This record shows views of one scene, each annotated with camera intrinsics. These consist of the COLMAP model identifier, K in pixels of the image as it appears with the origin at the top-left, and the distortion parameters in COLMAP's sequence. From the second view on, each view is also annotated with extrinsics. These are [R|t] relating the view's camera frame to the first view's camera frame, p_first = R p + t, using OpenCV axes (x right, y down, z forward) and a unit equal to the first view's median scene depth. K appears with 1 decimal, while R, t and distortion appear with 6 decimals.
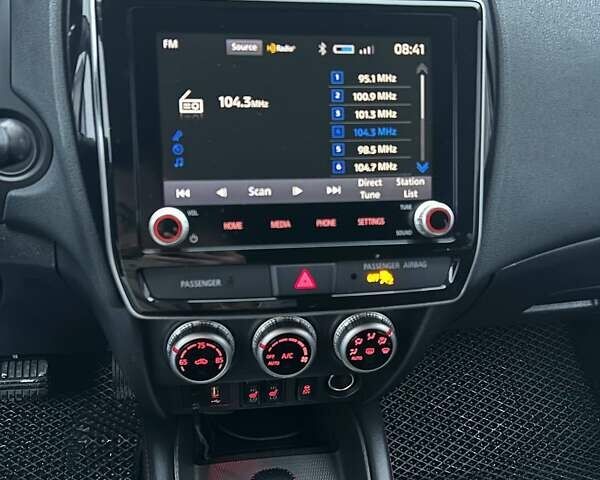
lens RADIAL K [[587.9, 0, 298.2], [0, 587.9, 240.9], [0, 0, 1]] dist [0.120745, -0.241558]
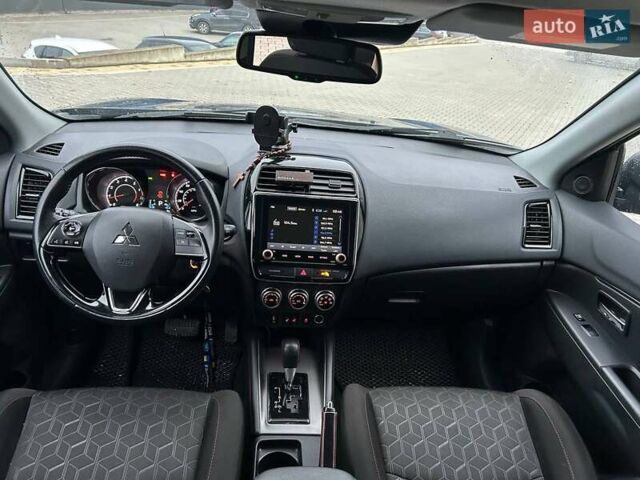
lens RADIAL K [[472.1, 0, 317.1], [0, 472.1, 238.7], [0, 0, 1]] dist [0.054686, -0.054136]
pose [[0.996224, 0.069860, -0.051554, 0.224411], [-0.076210, 0.988084, -0.133723, 0.237065], [0.041598, 0.137147, 0.989677, -1.836417]]
